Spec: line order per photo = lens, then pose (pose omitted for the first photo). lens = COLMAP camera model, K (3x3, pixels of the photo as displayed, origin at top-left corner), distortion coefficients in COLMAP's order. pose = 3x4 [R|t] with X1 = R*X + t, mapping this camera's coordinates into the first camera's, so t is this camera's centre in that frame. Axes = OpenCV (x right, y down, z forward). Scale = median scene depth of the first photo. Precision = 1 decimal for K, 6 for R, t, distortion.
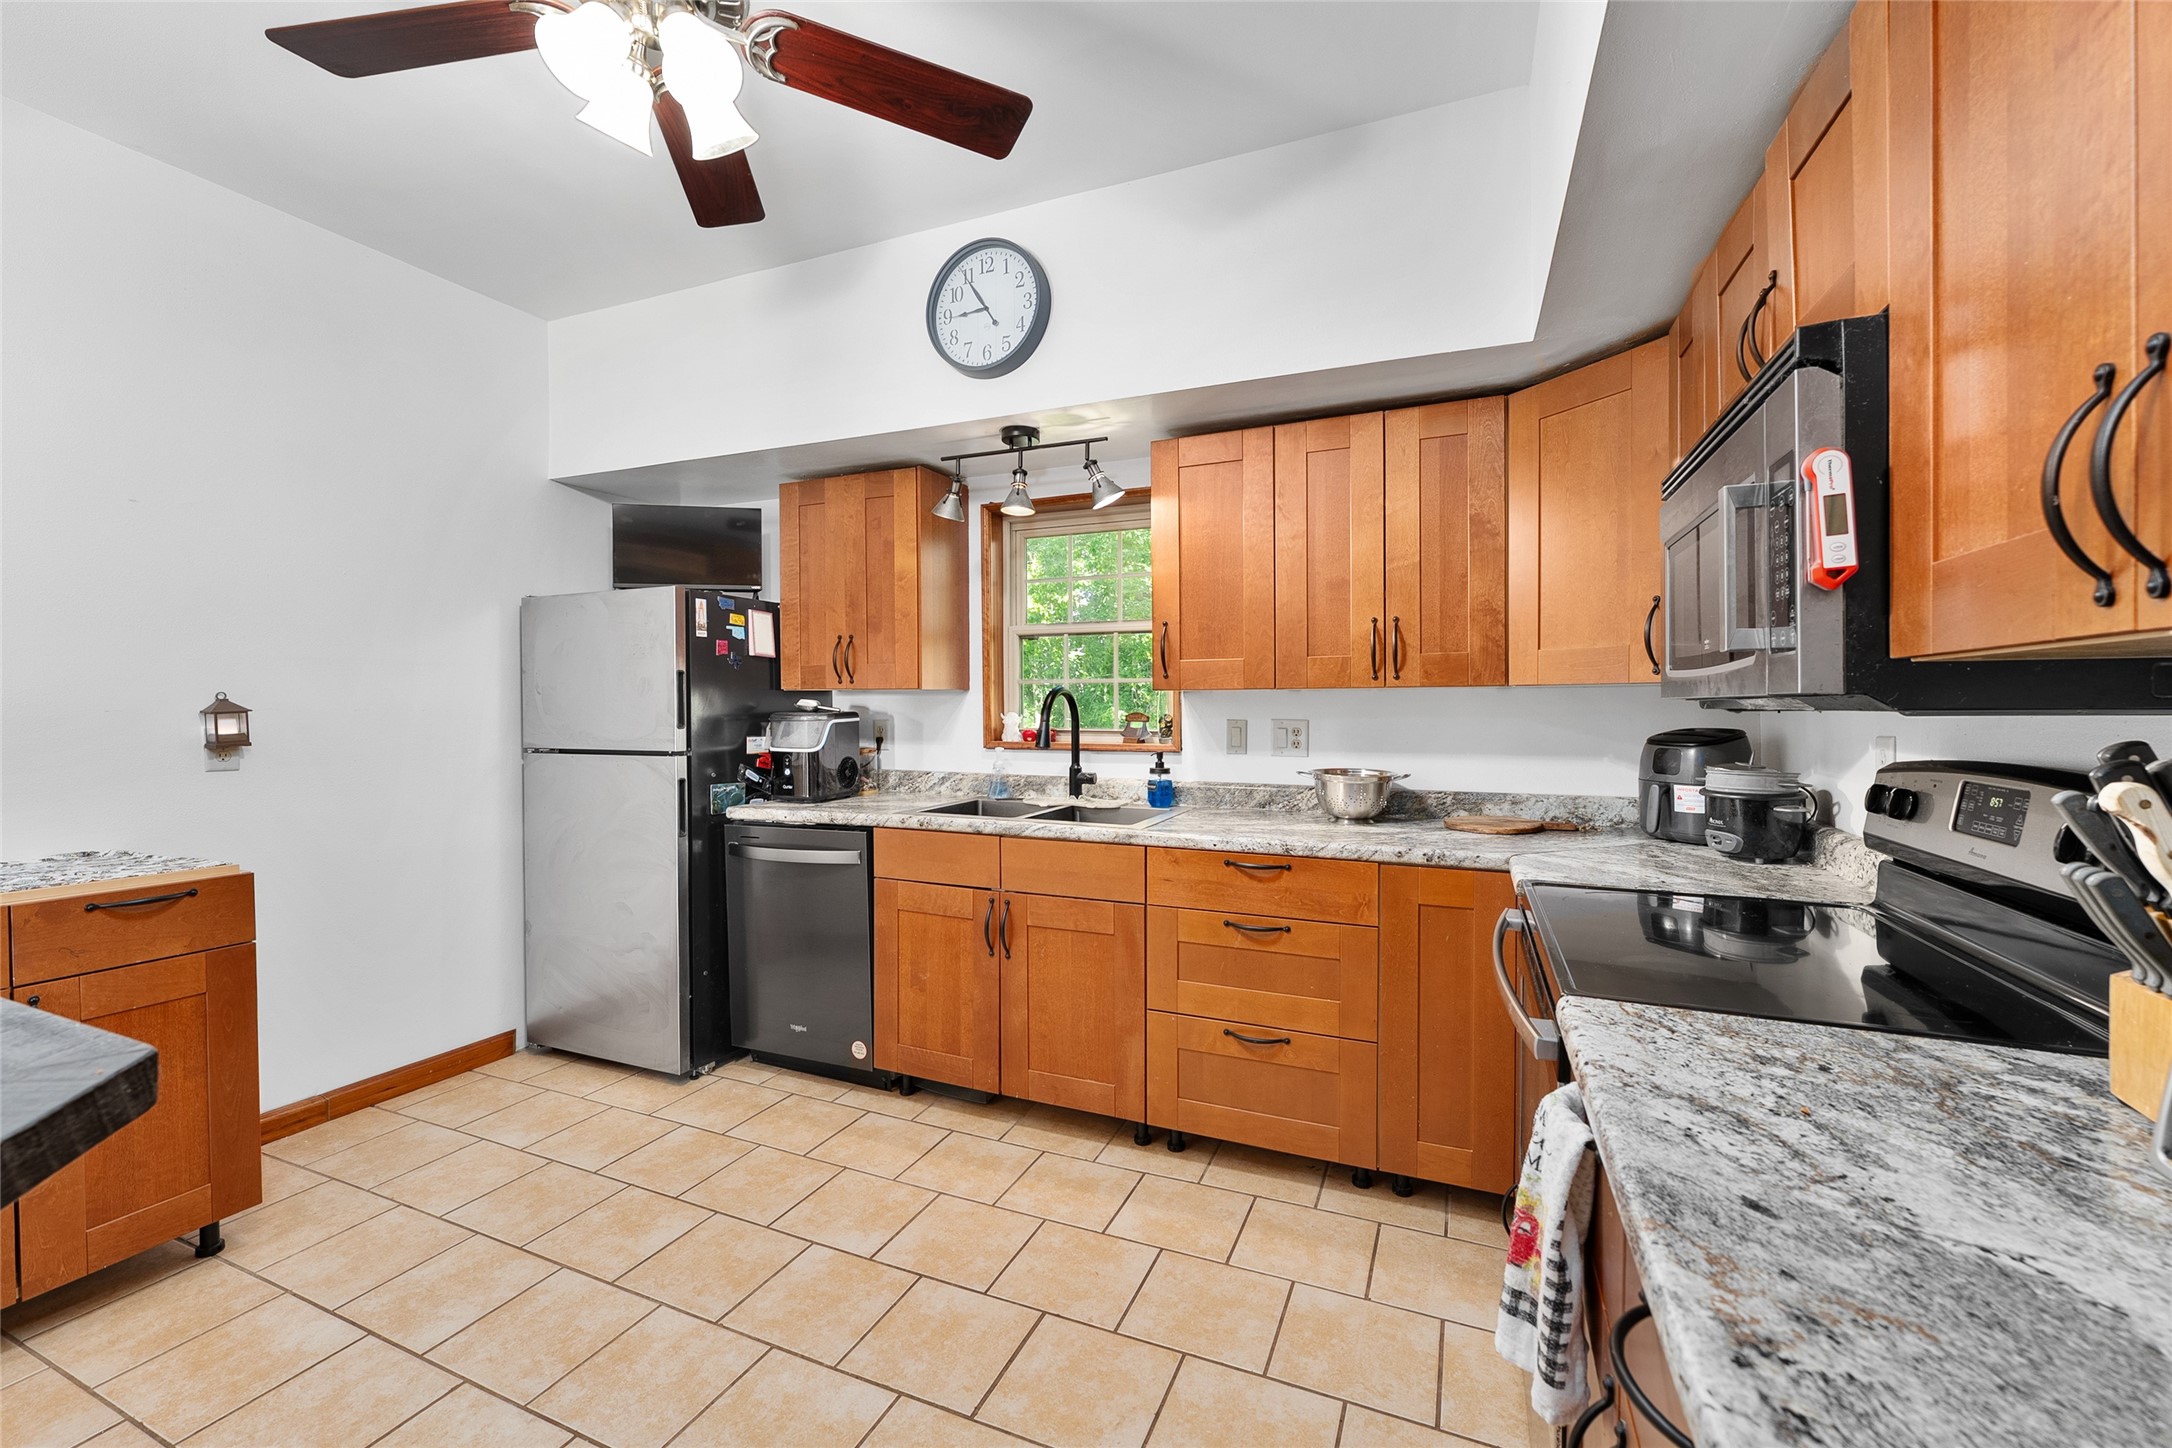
lens RADIAL K [[892.9, 0, 1080.8], [0, 892.9, 714.7], [0, 0, 1]] dist [0.001328, 0.000093]
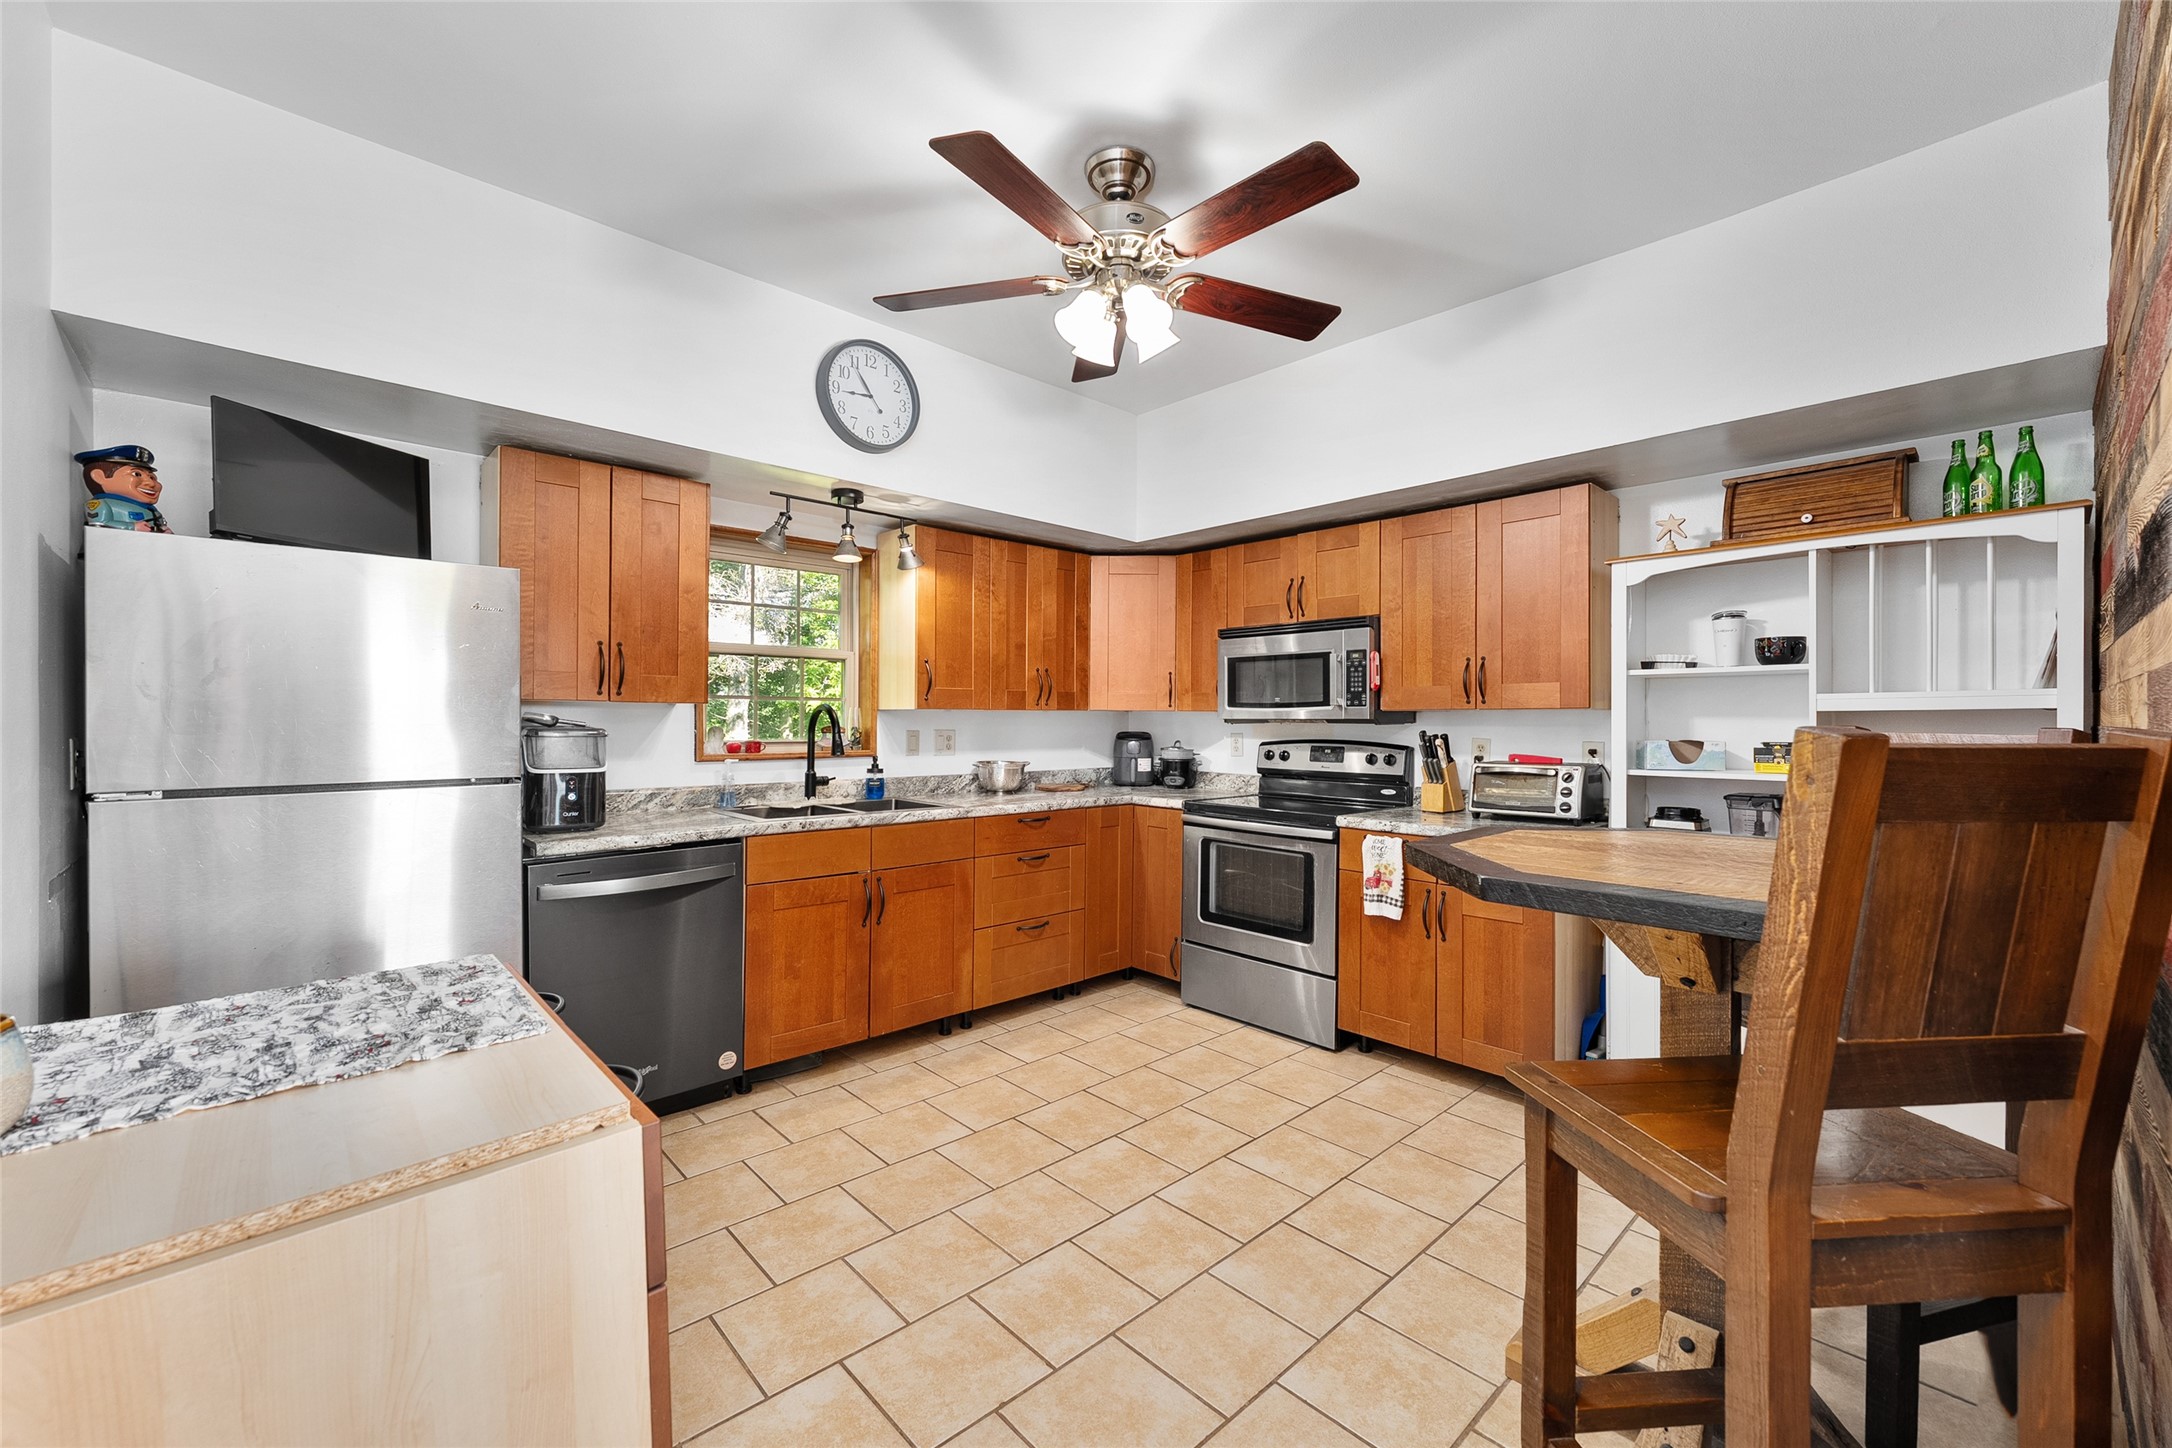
lens RADIAL K [[868.6, 0, 1086.0], [0, 868.6, 724.0], [0, 0, 1]] dist [0.001740, -0.000228]
pose [[0.396297, -0.002241, 0.918120, -1.076314], [0.006253, 0.999980, -0.000258, -0.002750], [-0.918101, 0.005844, 0.396303, 0.256314]]
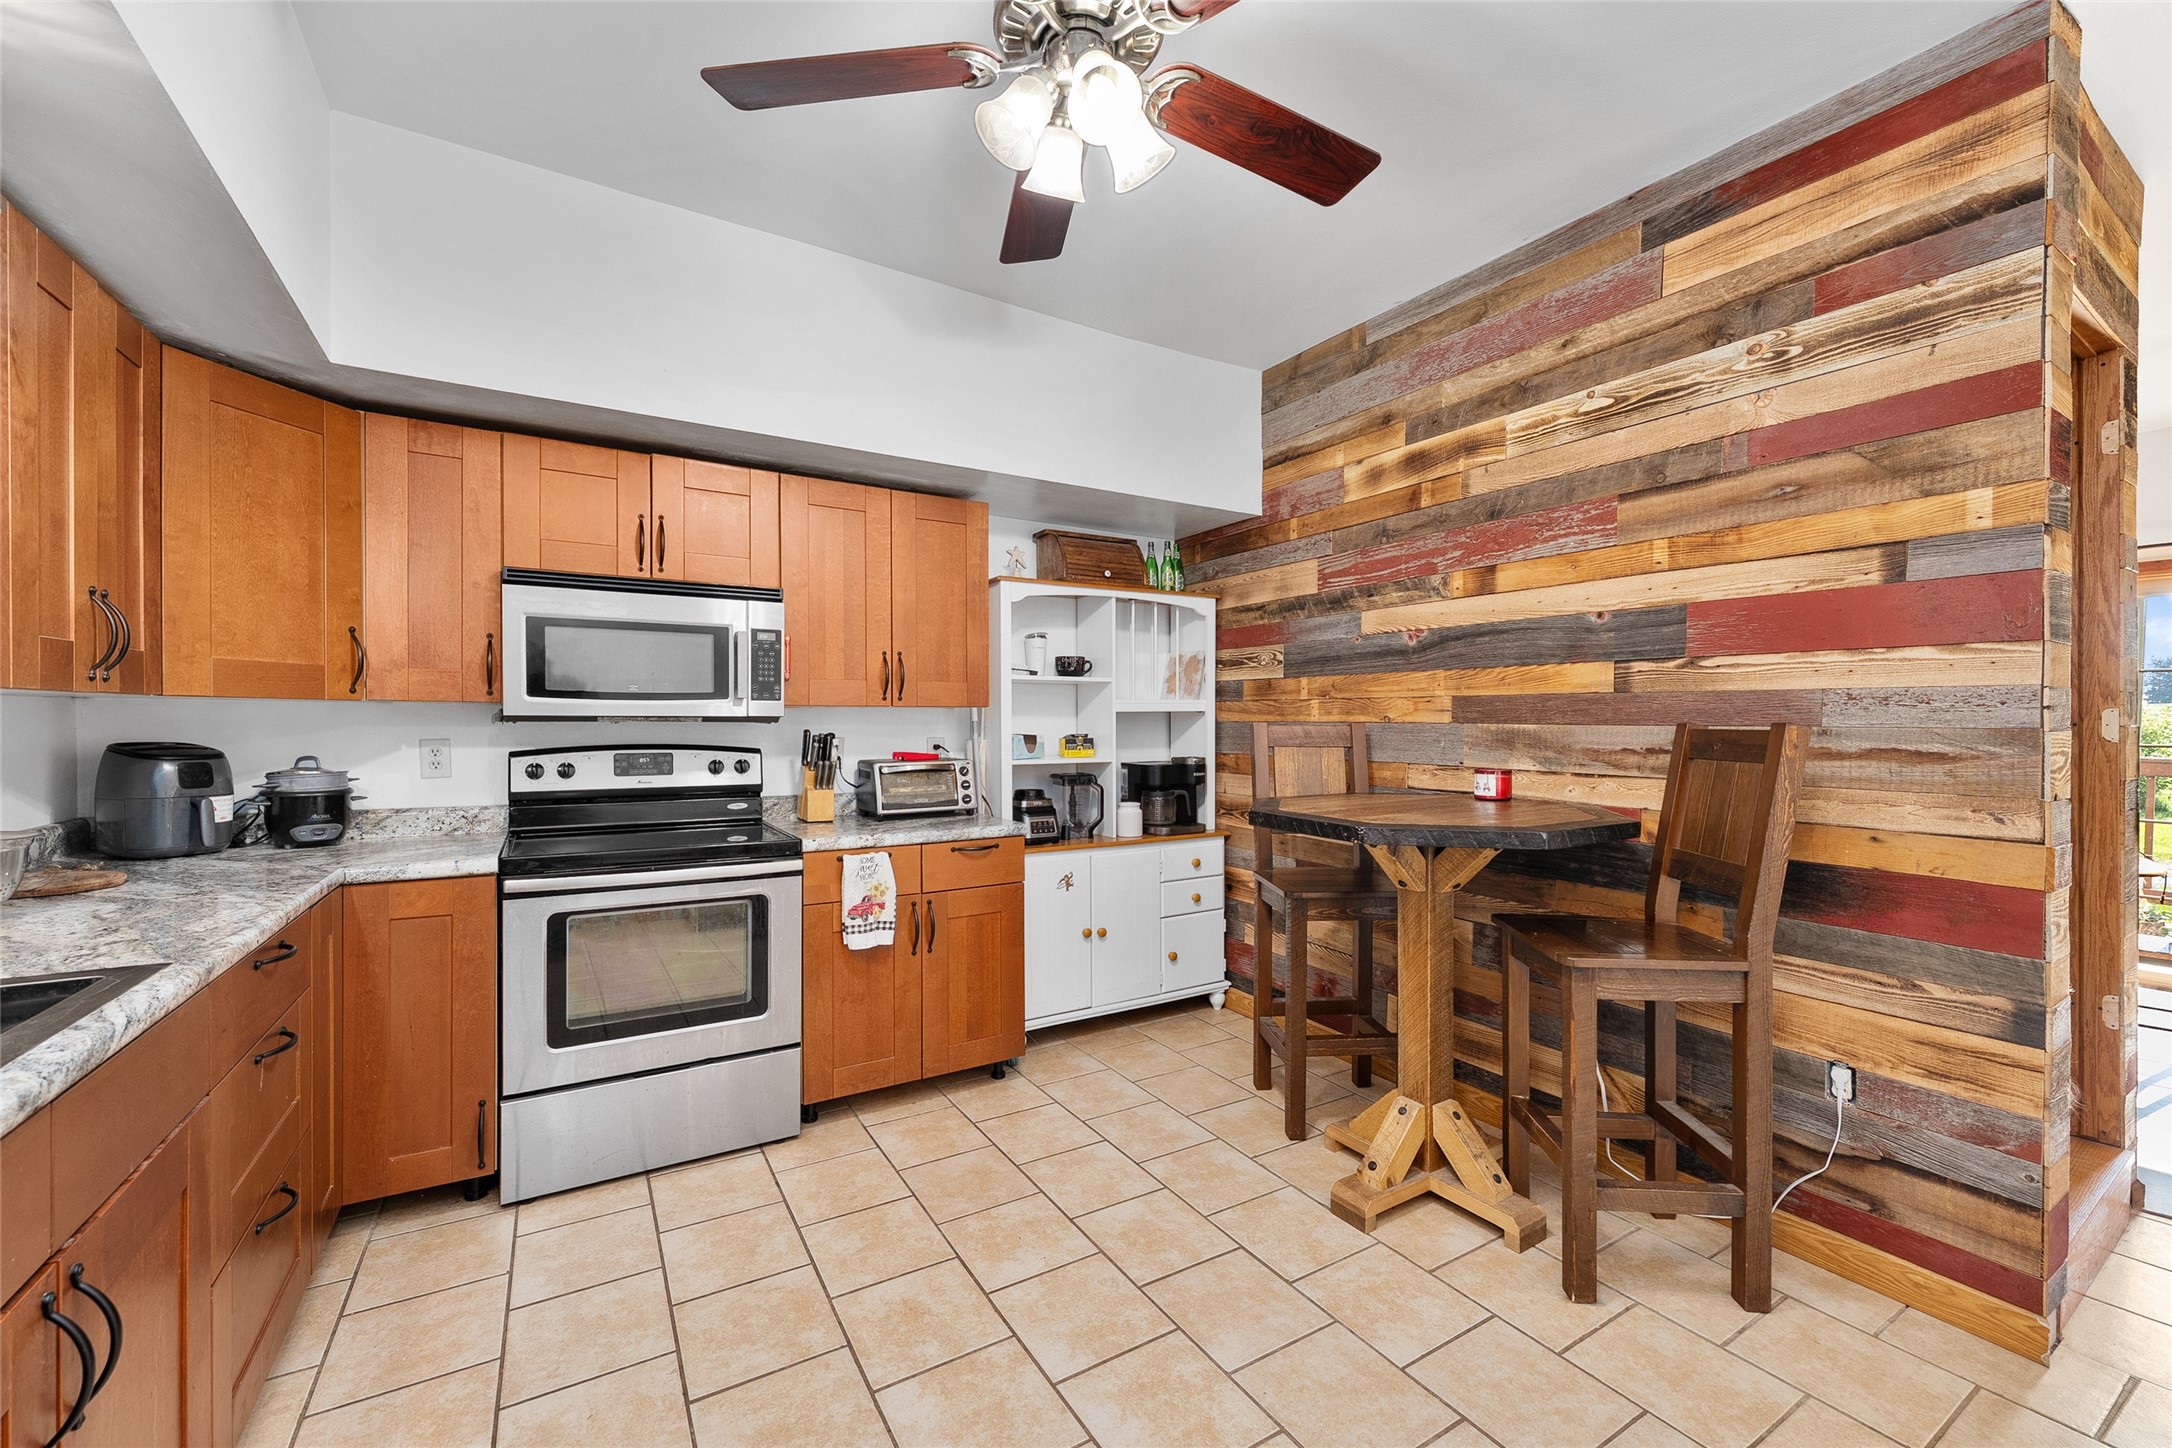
lens RADIAL K [[868.6, 0, 1086.0], [0, 868.6, 724.0], [0, 0, 1]] dist [0.001740, -0.000228]
pose [[-0.815024, -0.006249, 0.579394, -0.616804], [0.003435, 0.999872, 0.015616, -0.014293], [-0.579417, 0.014718, -0.814898, 1.049925]]
